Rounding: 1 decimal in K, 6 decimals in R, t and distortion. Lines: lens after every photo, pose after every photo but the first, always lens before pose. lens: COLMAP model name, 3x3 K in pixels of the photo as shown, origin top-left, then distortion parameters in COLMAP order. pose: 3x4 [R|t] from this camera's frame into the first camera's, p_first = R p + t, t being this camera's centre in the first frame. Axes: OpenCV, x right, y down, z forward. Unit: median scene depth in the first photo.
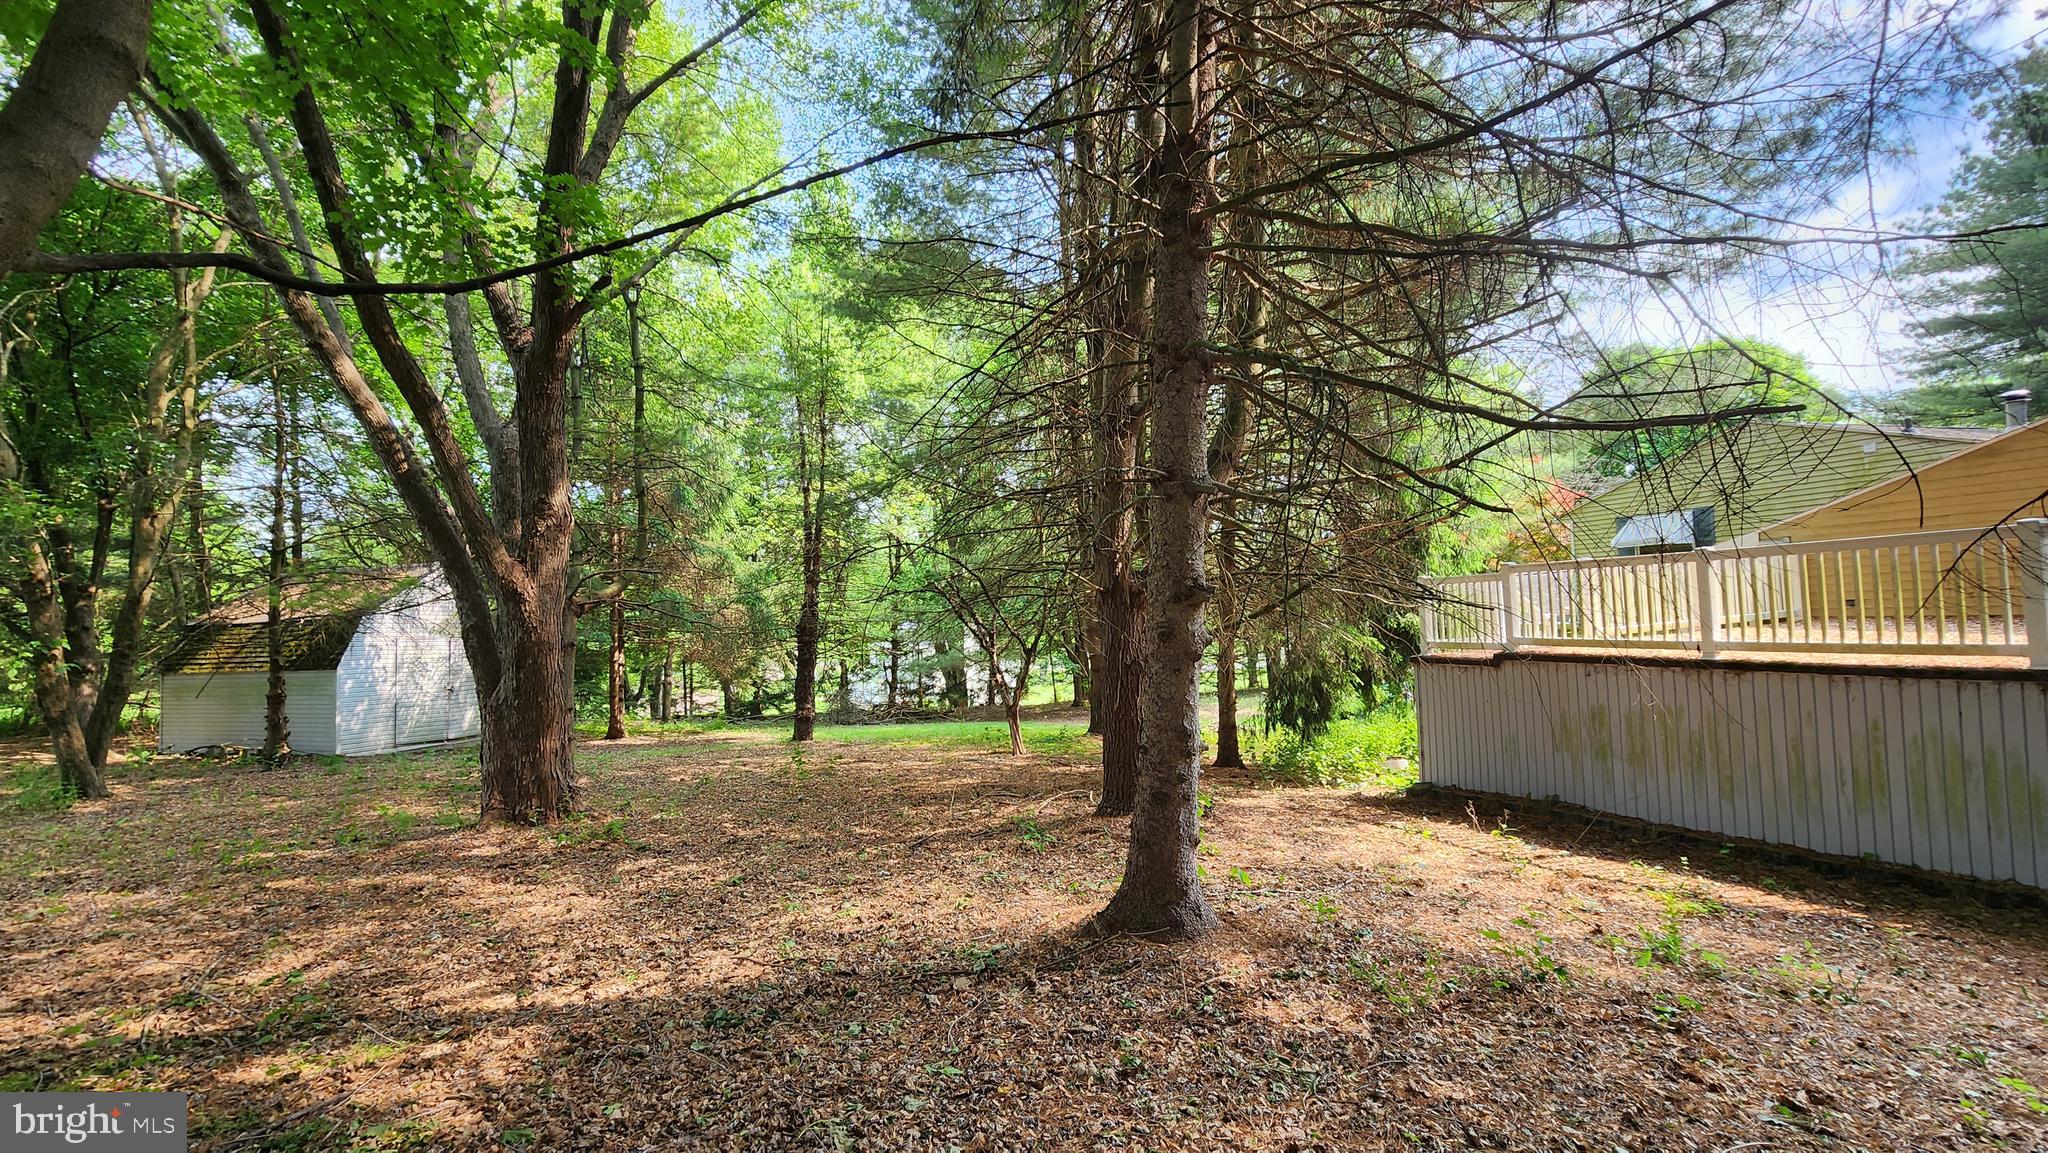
lens RADIAL K [[867.9, 0, 1021.7], [0, 867.9, 580.2], [0, 0, 1]] dist [-0.000417, 0.000114]
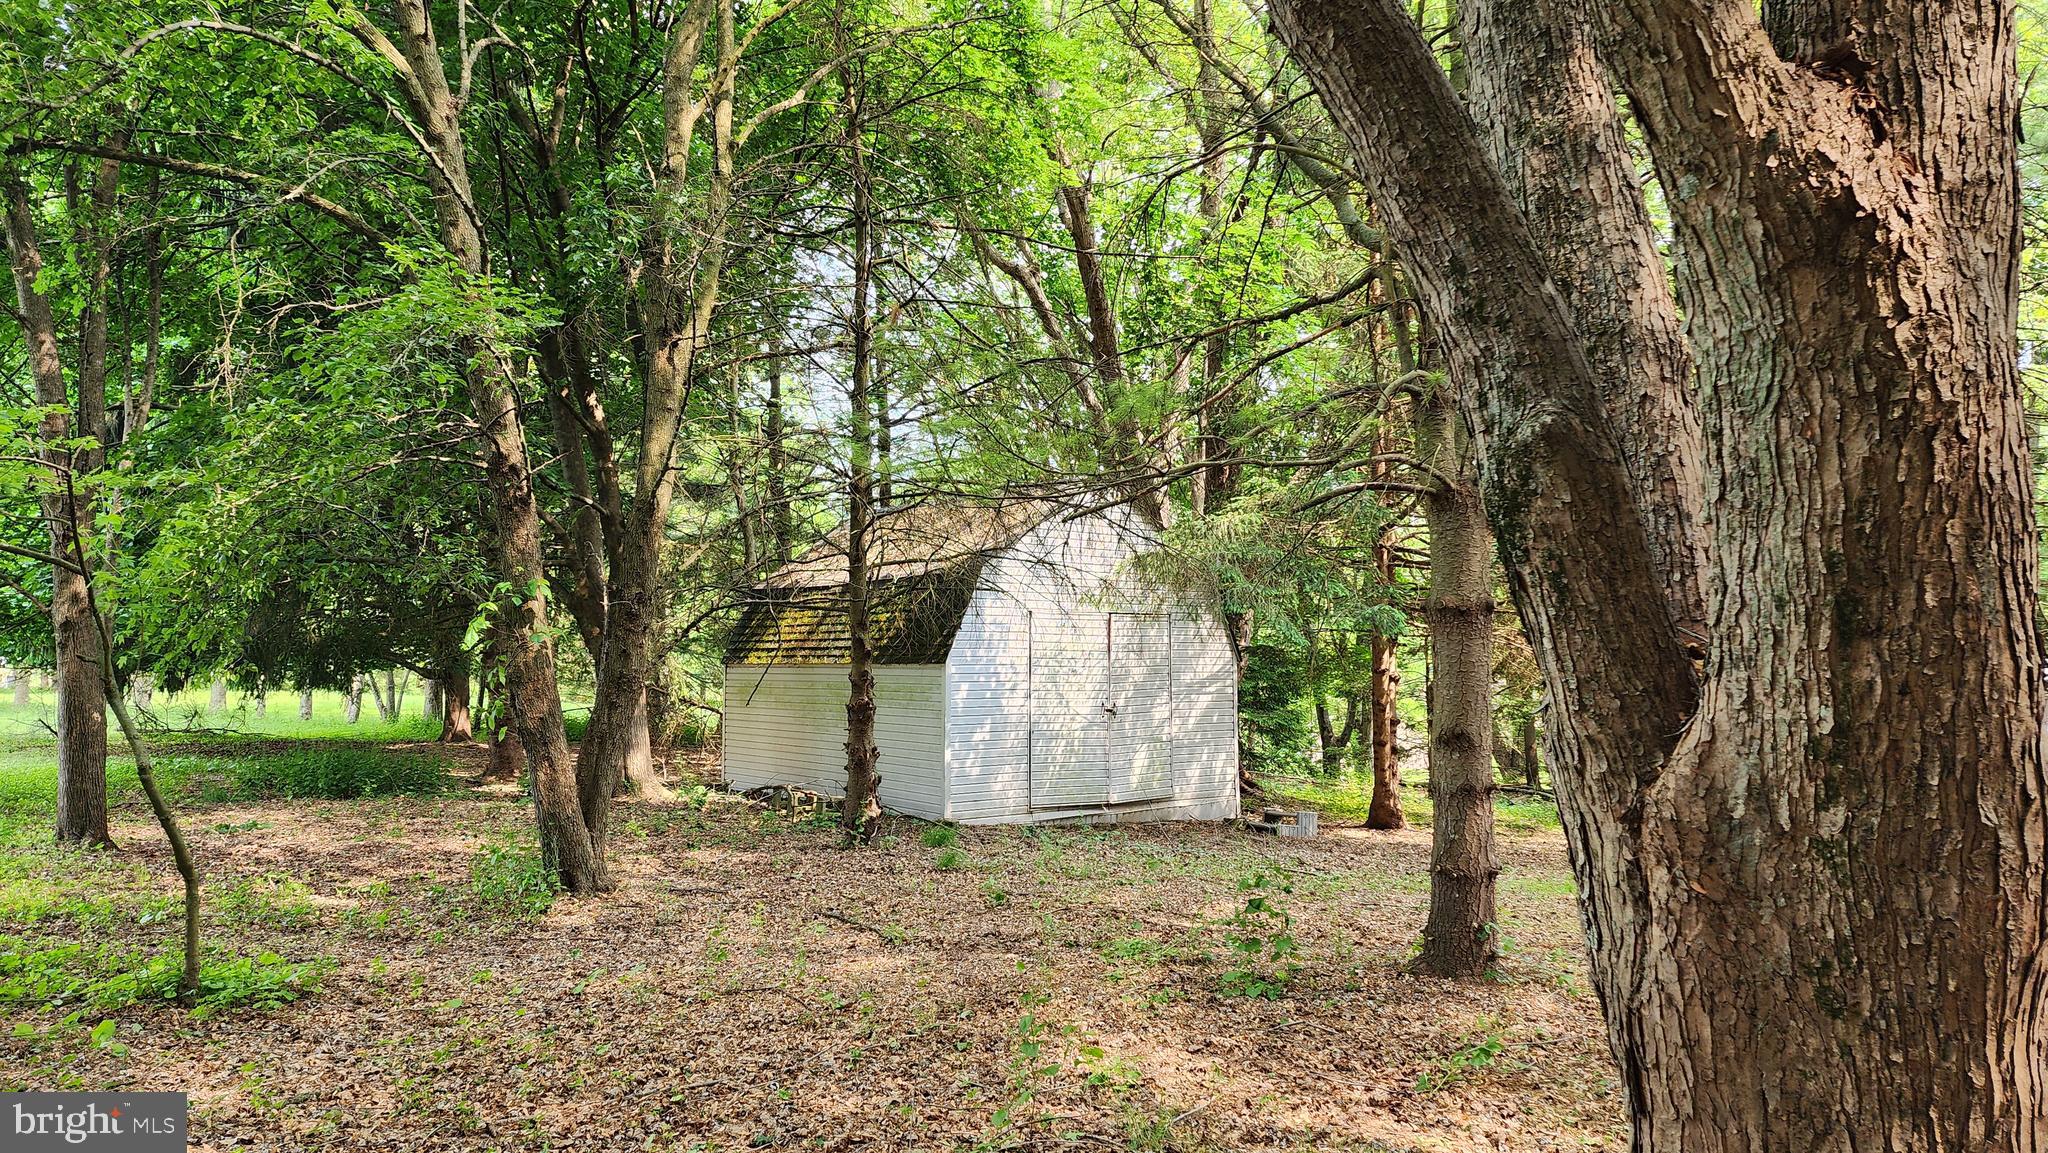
lens RADIAL K [[1335.1, 0, 1023.7], [0, 1335.1, 557.0], [0, 0, 1]] dist [0.041171, -0.006385]
pose [[0.829657, -0.010651, -0.558173, -0.298711], [0.007758, 0.999941, -0.007550, 0.045010], [0.558220, 0.001934, 0.829691, 0.353237]]
